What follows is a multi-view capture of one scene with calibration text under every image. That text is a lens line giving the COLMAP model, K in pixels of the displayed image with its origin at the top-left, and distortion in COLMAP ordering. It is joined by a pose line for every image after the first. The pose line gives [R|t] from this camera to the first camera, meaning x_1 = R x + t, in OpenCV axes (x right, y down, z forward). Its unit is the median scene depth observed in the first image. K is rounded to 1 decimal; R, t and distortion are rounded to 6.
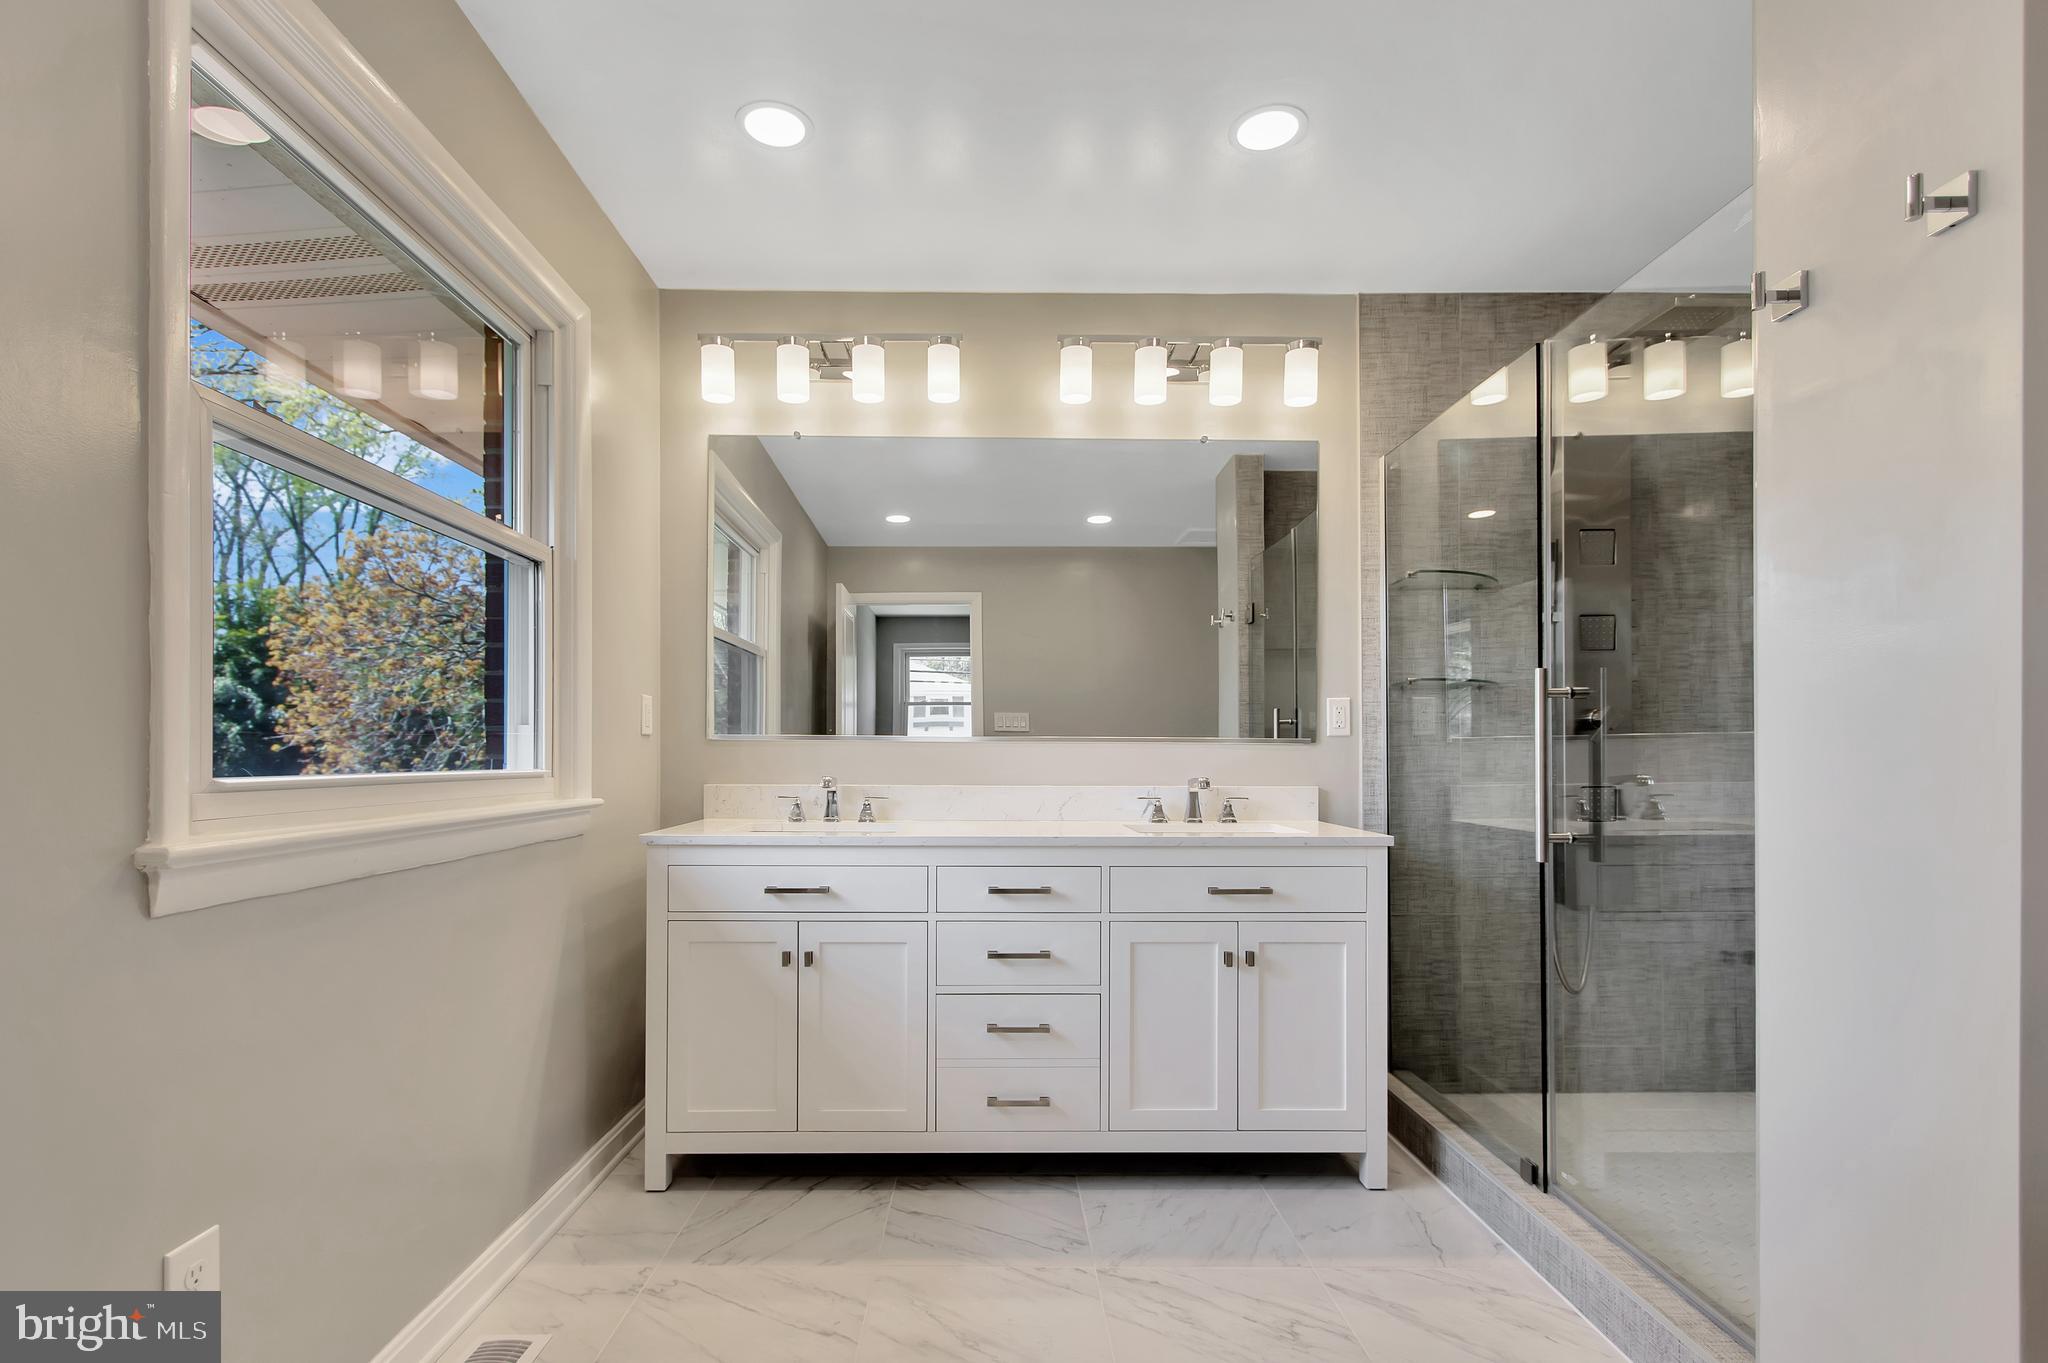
lens RADIAL K [[943.1, 0, 996.1], [0, 943.1, 745.1], [0, 0, 1]] dist [0.002158, -0.000544]
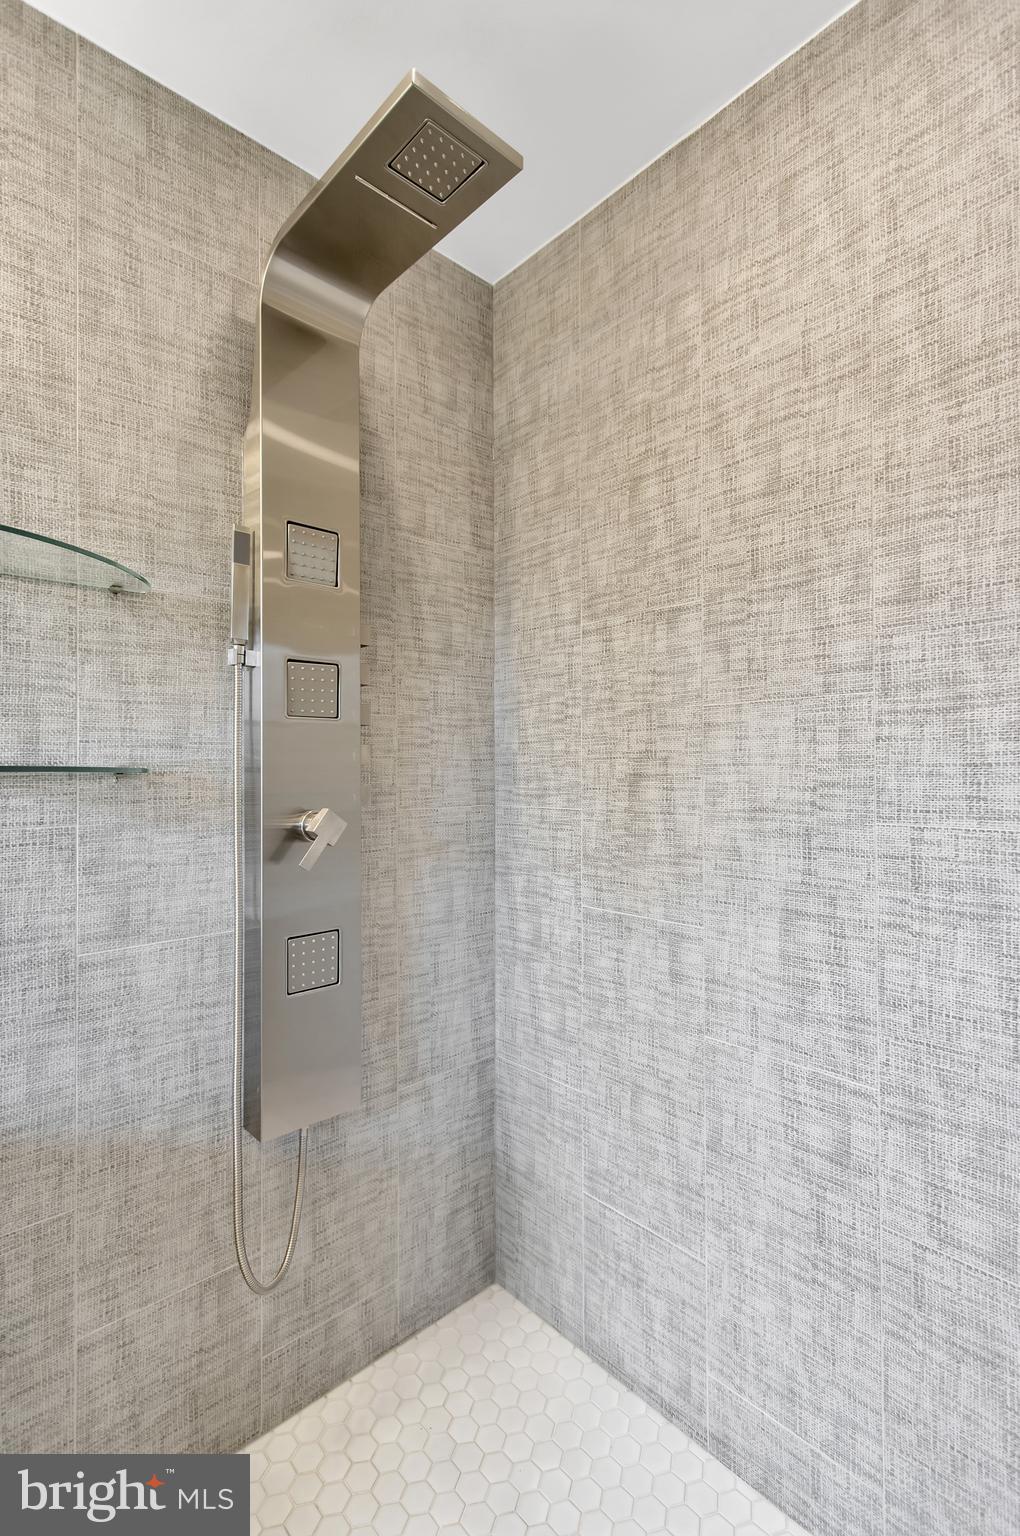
lens RADIAL K [[707.3, 0, 509.9], [0, 707.3, 767.6], [0, 0, 1]] dist [0.002158, -0.000544]
pose [[0.737132, 0.000036, 0.675749, 0.402634], [-0.002925, 0.999991, 0.003138, -0.066798], [-0.675743, -0.004290, 0.737125, 0.544684]]
